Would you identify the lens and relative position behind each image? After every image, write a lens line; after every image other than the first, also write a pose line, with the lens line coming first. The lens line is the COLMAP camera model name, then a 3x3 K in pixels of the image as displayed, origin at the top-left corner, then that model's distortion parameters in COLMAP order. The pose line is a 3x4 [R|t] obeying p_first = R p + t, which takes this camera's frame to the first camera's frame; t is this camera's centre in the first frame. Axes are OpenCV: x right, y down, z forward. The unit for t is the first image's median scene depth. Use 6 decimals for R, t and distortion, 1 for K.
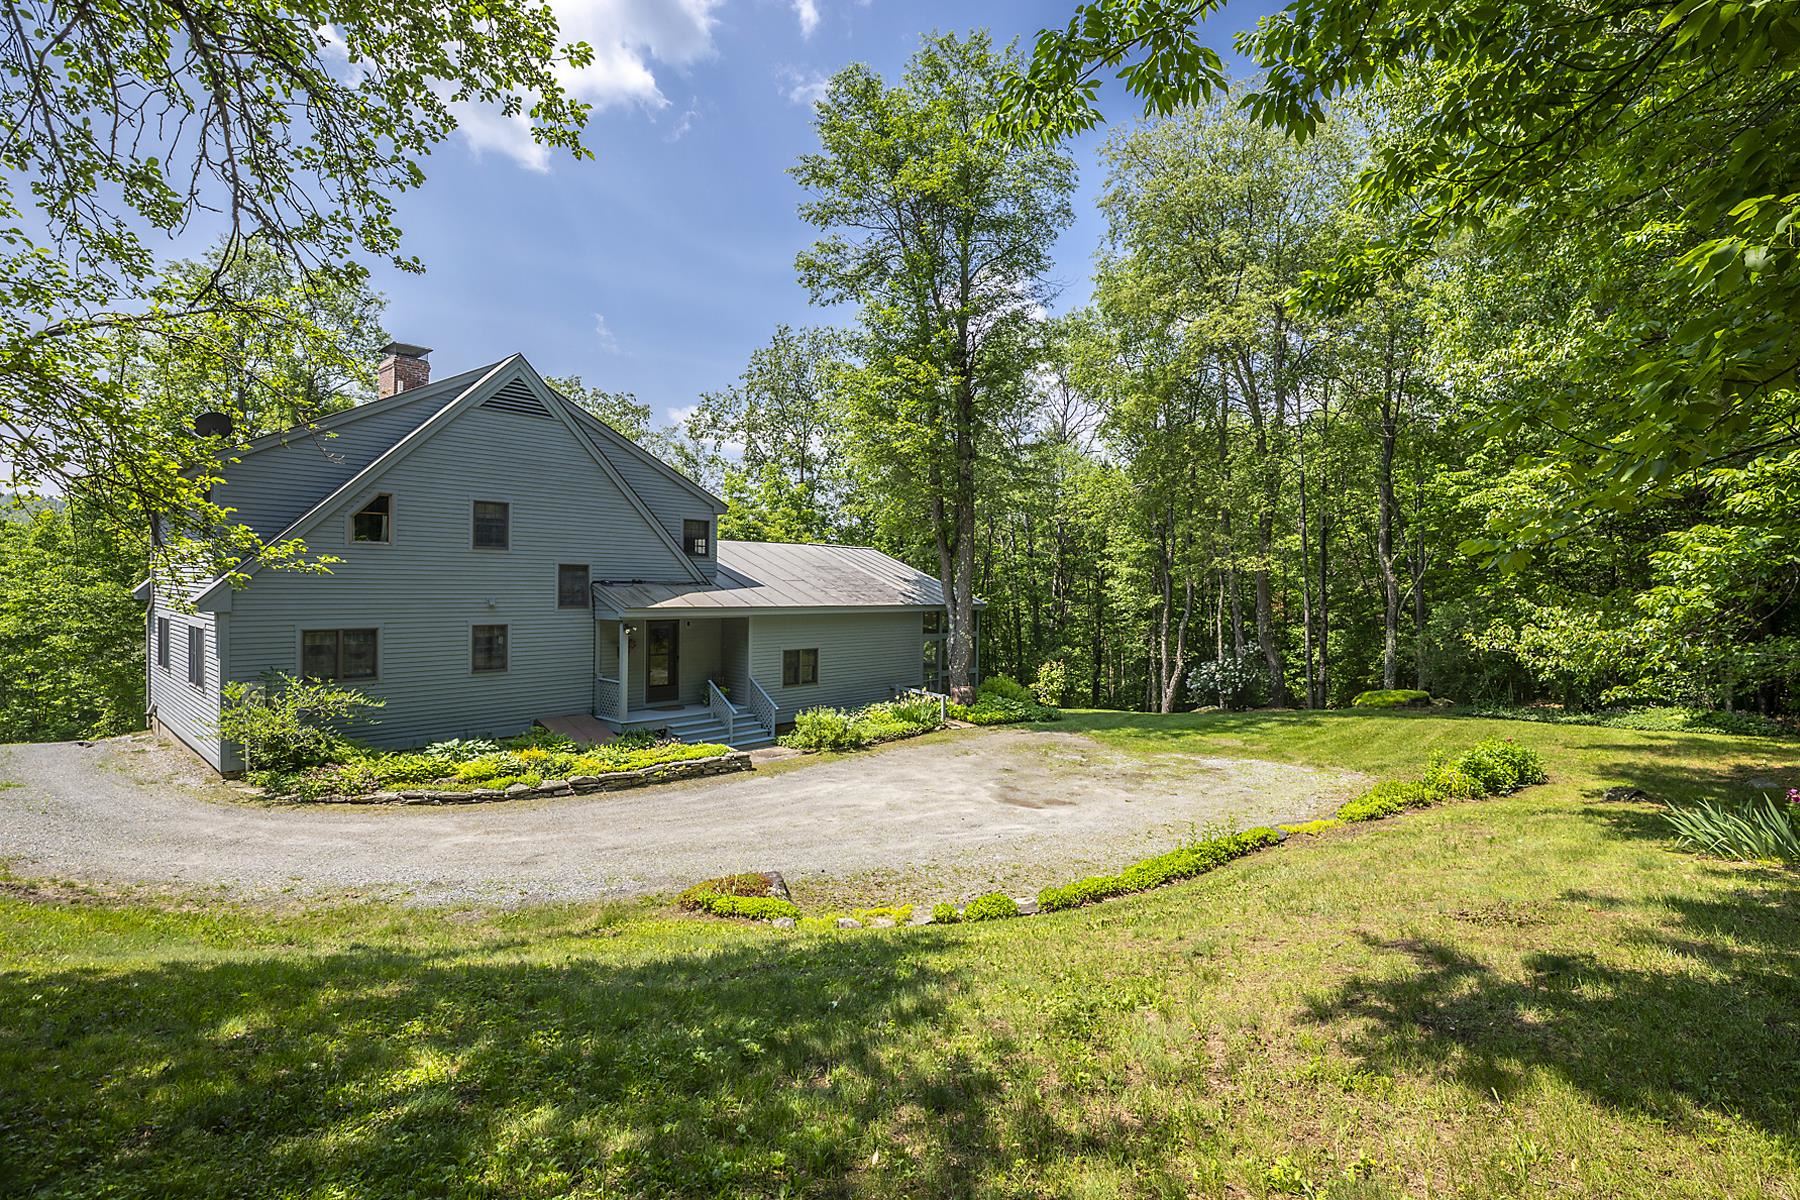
lens RADIAL K [[865.2, 0, 912.5], [0, 865.2, 592.4], [0, 0, 1]] dist [-0.023682, 0.002998]
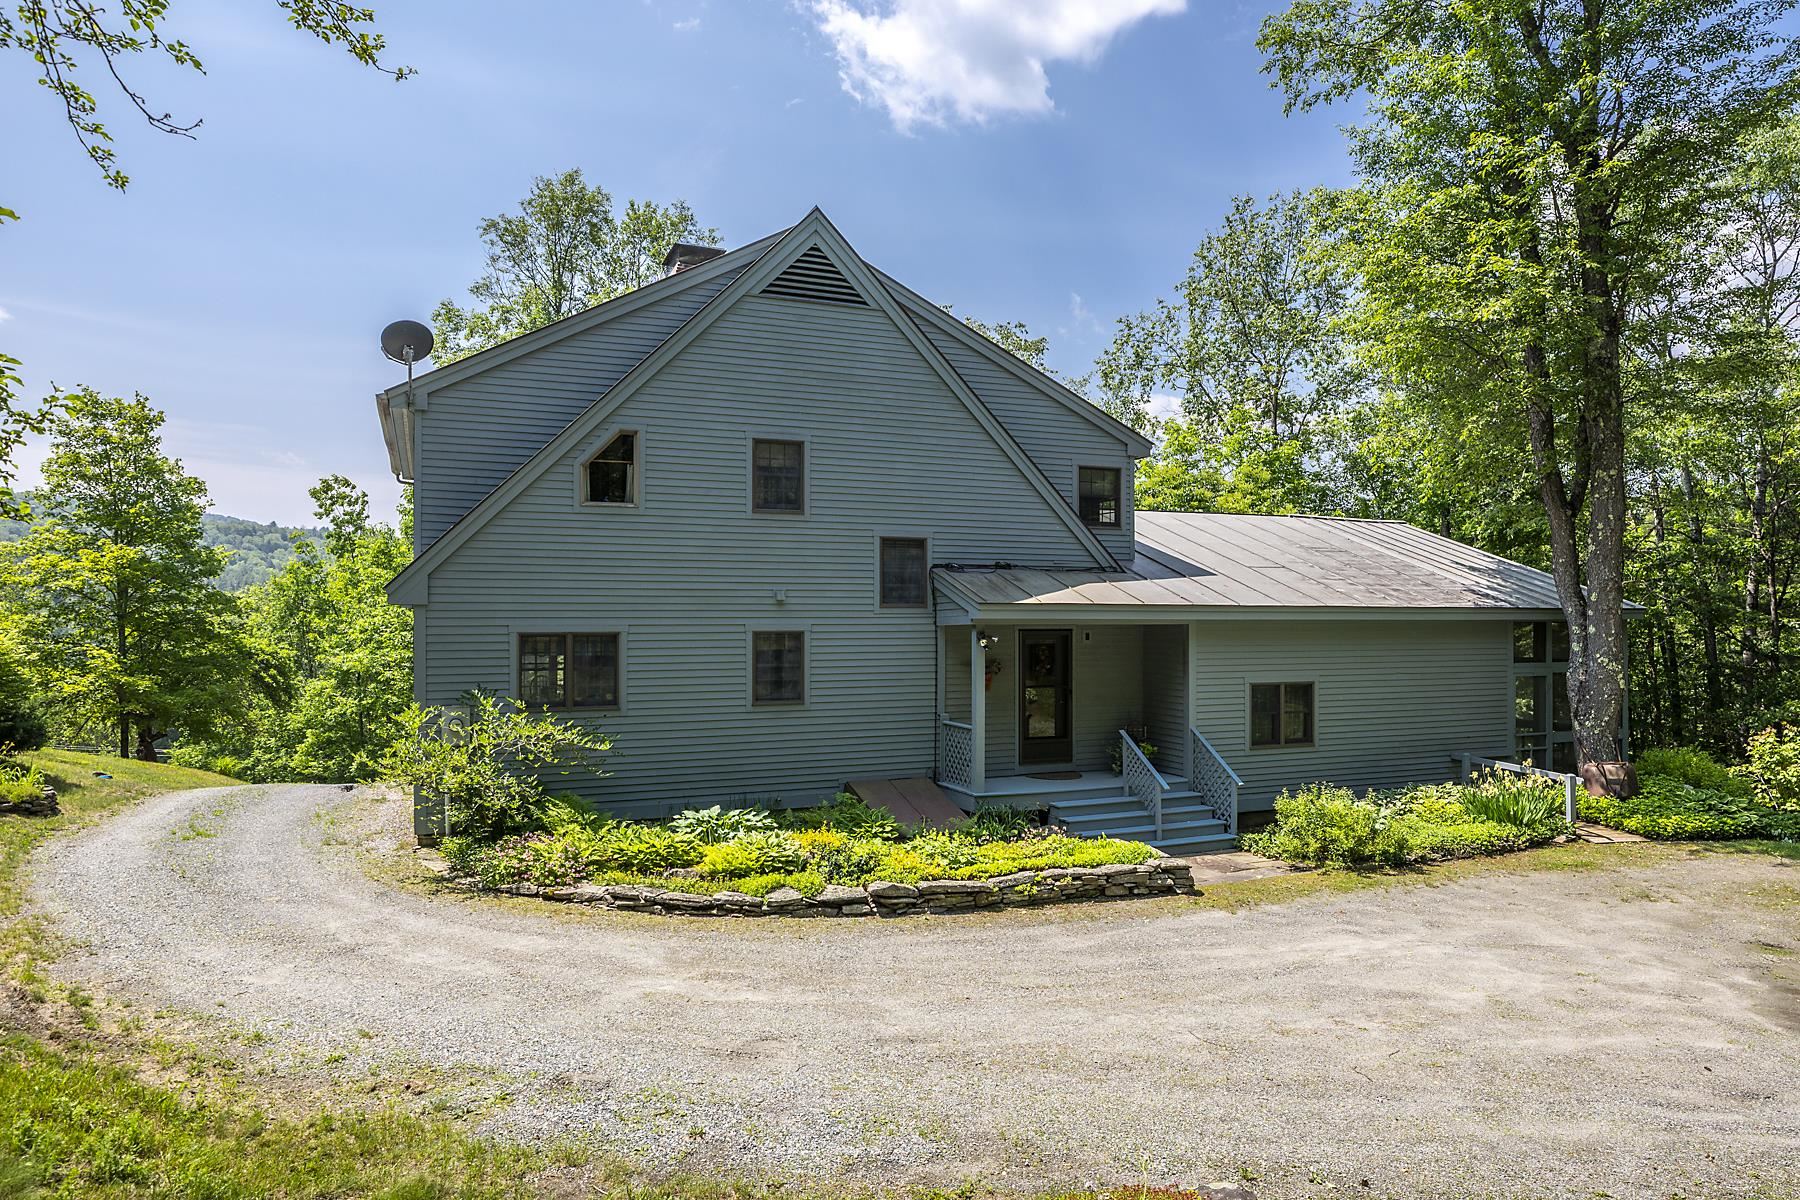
lens RADIAL K [[1138.5, 0, 896.8], [0, 1138.5, 602.9], [0, 0, 1]] dist [-0.004783, 0.006606]
pose [[0.901459, -0.019074, -0.432445, -0.041721], [0.006866, 0.999533, -0.029774, 0.042448], [0.432811, 0.023871, 0.901169, 0.269084]]
